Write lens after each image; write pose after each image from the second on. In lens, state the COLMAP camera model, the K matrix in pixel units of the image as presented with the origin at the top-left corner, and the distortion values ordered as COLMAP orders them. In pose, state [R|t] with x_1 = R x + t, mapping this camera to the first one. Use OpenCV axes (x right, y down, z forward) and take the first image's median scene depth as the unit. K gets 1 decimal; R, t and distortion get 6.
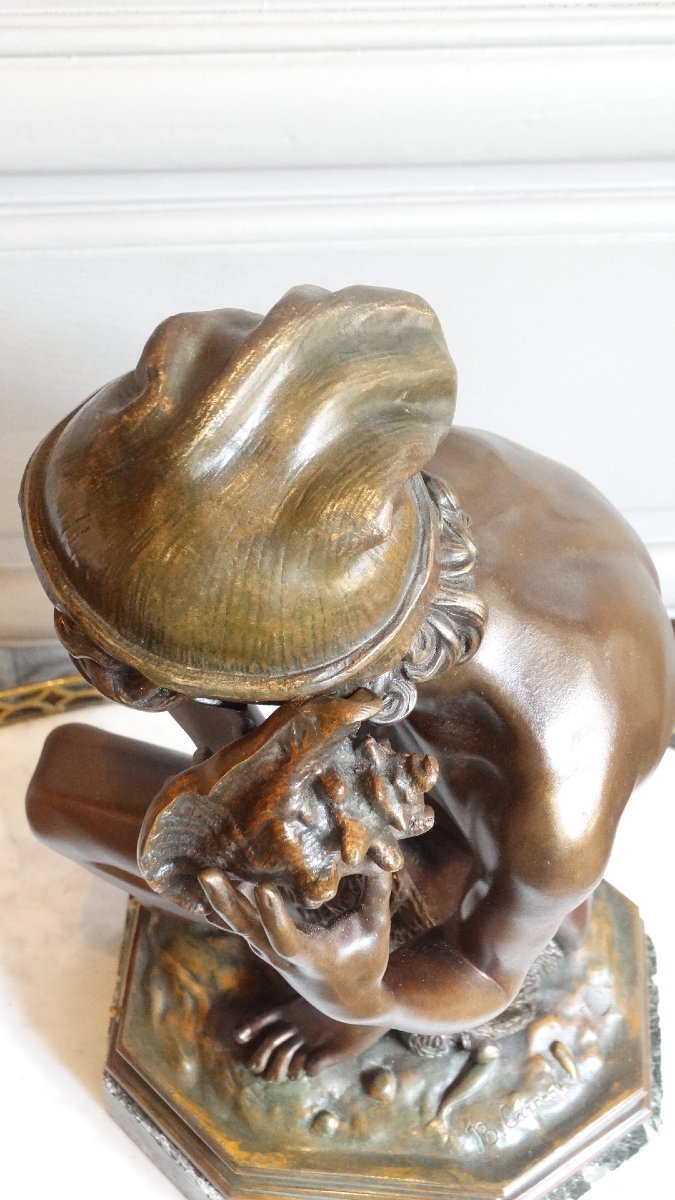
lens RADIAL K [[1724.6, 0, 333.7], [0, 1724.6, 600.3], [0, 0, 1]] dist [0.012528, 0.000000]
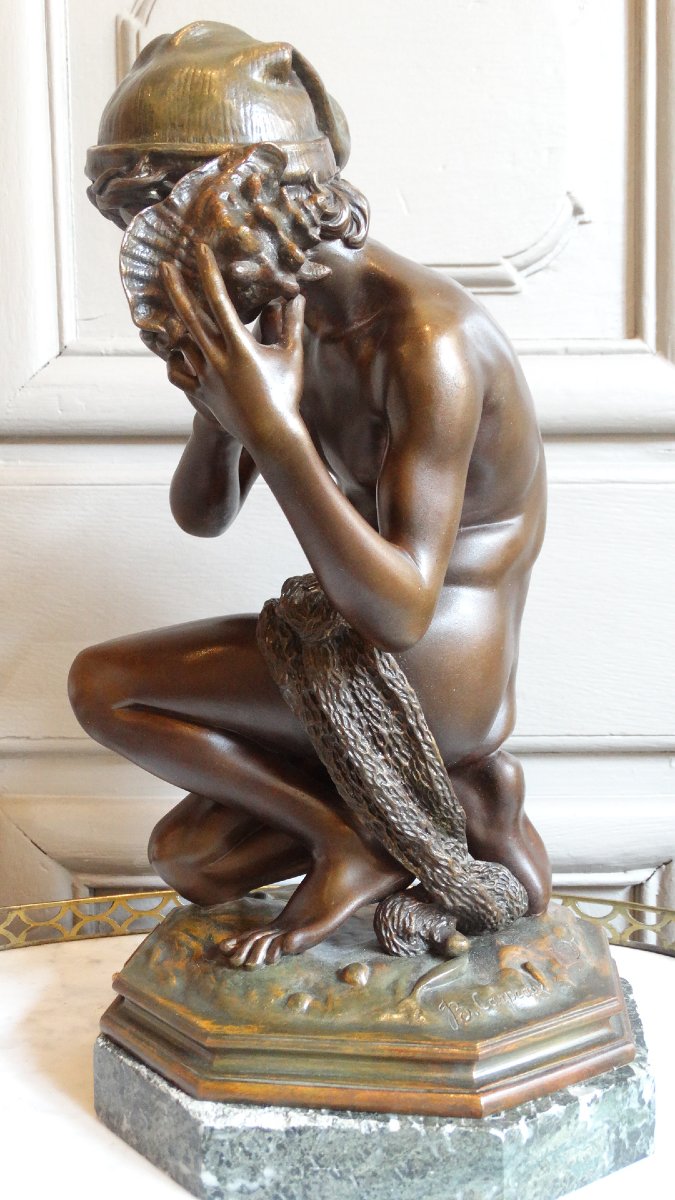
lens RADIAL K [[1187.8, 0, 340.9], [0, 1187.8, 605.7], [0, 0, 1]] dist [-0.000715, 0.000000]
pose [[0.996248, -0.044044, -0.074499, 0.081607], [-0.027331, 0.656648, -0.753702, 0.672579], [0.082115, 0.752910, 0.652981, 0.368489]]
